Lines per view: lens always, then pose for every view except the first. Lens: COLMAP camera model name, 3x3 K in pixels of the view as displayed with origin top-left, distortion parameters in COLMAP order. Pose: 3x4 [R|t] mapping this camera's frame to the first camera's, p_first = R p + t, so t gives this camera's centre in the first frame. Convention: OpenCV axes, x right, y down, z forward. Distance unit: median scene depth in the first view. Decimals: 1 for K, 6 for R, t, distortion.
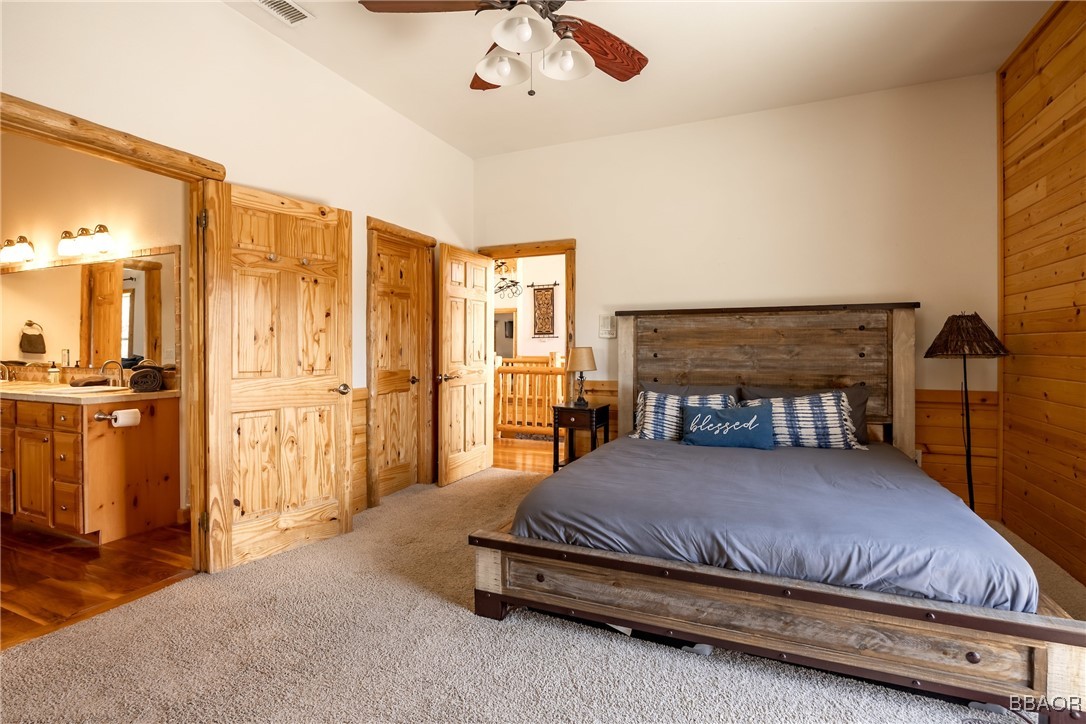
lens RADIAL K [[514.0, 0, 546.1], [0, 514.0, 346.0], [0, 0, 1]] dist [-0.000957, -0.000059]
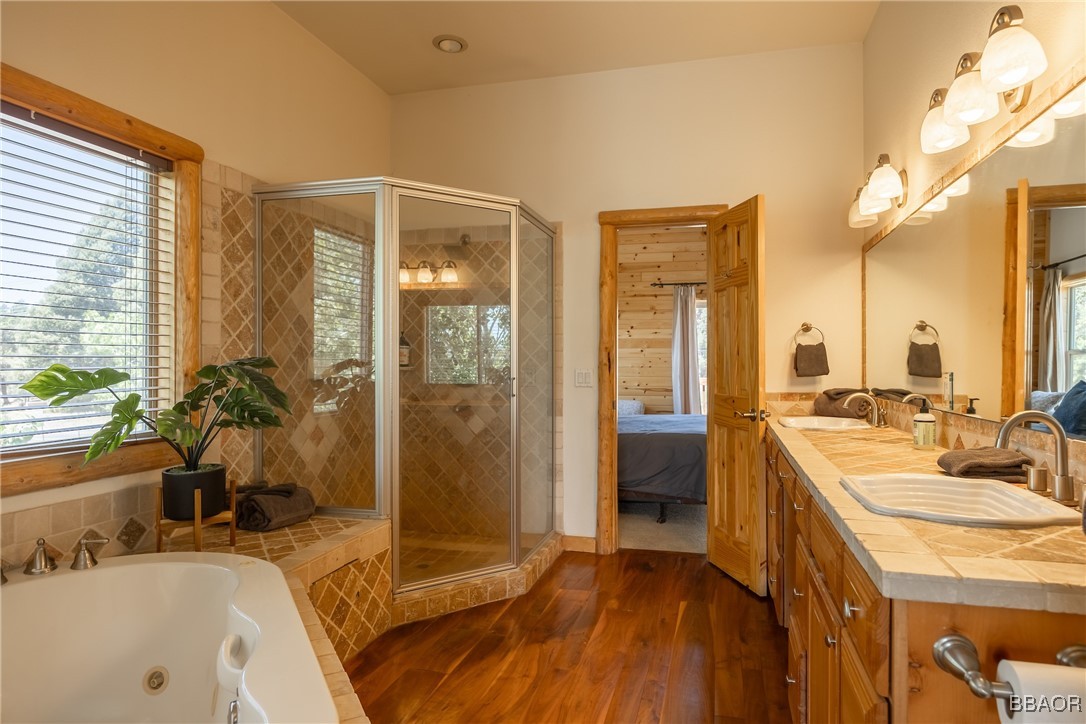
lens RADIAL K [[620.1, 0, 543.0], [0, 620.1, 362.0], [0, 0, 1]] dist [-0.000265, 0.000332]
pose [[0.150227, 0.000304, -0.988651, -0.423651], [-0.003494, 0.999994, -0.000224, -0.001477], [0.988645, 0.003488, 0.150227, 0.532687]]
